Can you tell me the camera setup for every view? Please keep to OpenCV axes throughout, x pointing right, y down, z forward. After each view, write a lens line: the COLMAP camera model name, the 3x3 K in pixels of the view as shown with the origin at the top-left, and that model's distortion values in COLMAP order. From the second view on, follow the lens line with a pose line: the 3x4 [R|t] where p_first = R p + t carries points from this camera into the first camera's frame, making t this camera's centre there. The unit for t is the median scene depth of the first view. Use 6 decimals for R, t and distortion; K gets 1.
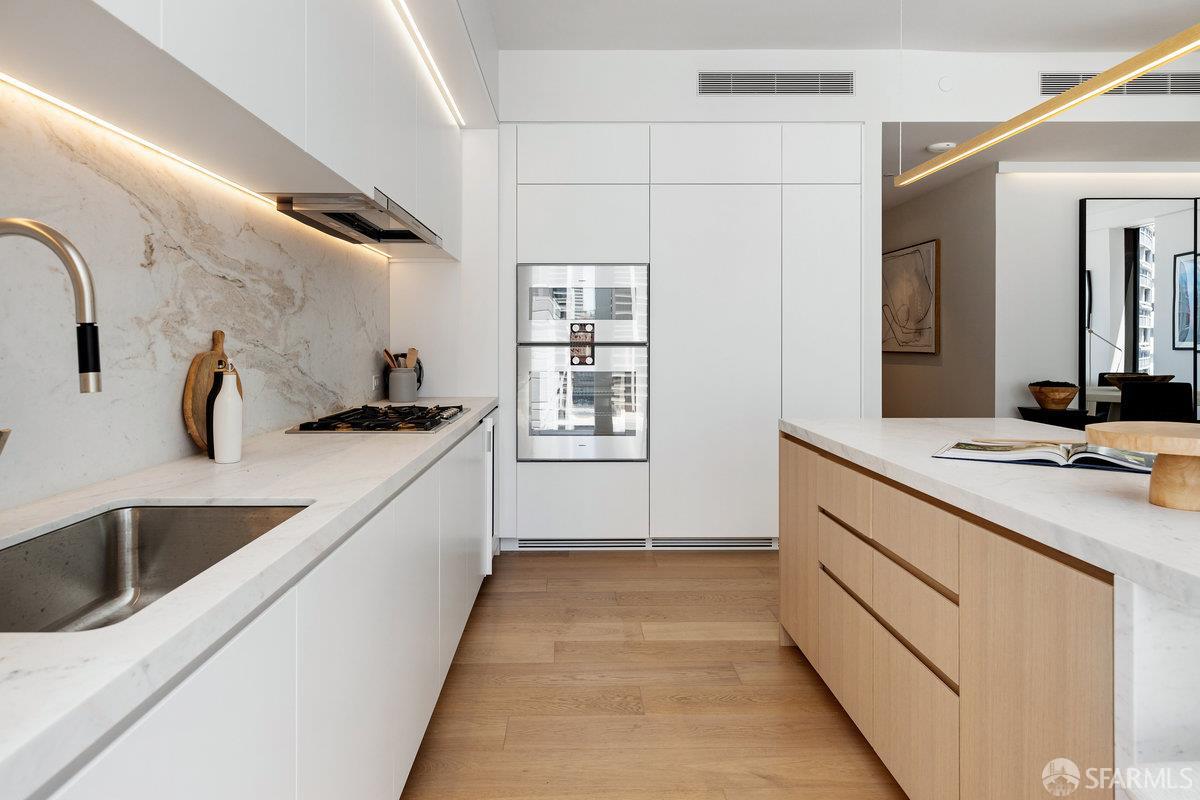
lens RADIAL K [[758.1, 0, 596.2], [0, 758.1, 349.0], [0, 0, 1]] dist [0.017995, 0.001142]
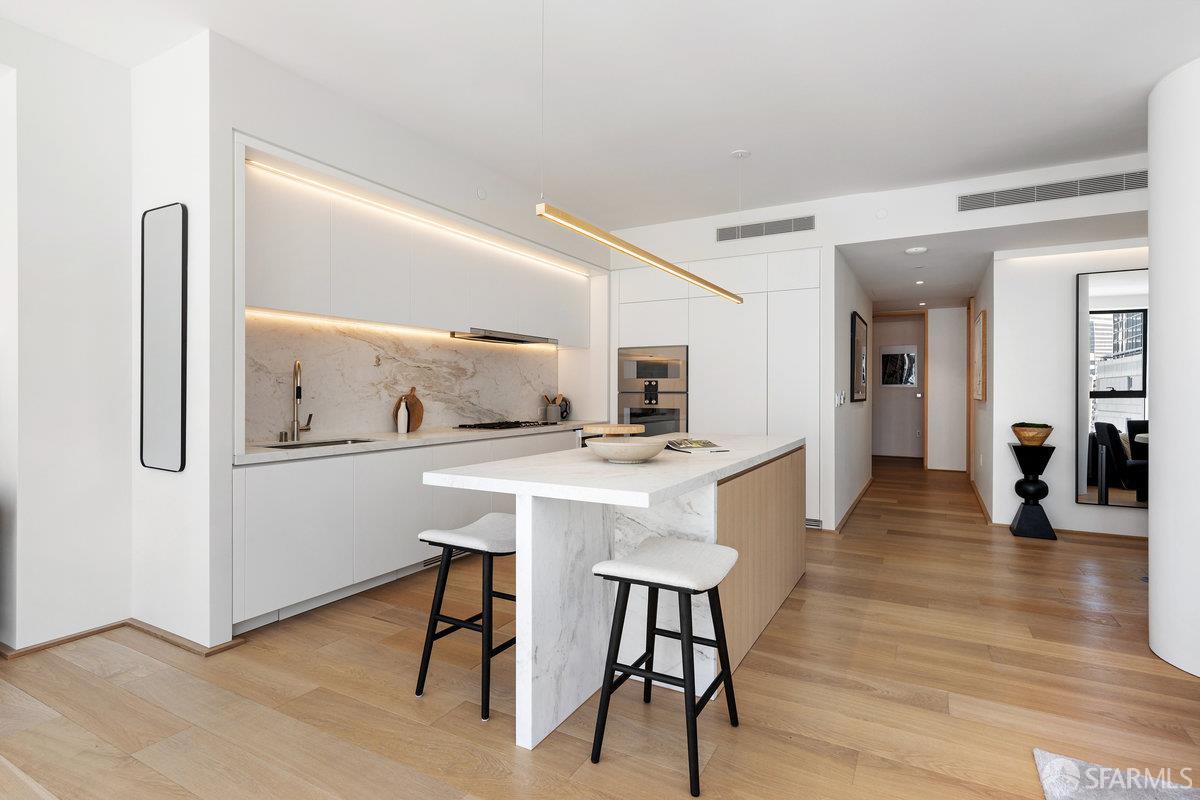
lens RADIAL K [[593.6, 0, 606.7], [0, 593.6, 398.2], [0, 0, 1]] dist [-0.001317, 0.000594]
pose [[0.865542, 0.009172, -0.500752, 0.818265], [-0.006788, 0.999955, 0.006582, -0.001648], [0.500790, -0.002297, 0.865566, -0.340602]]
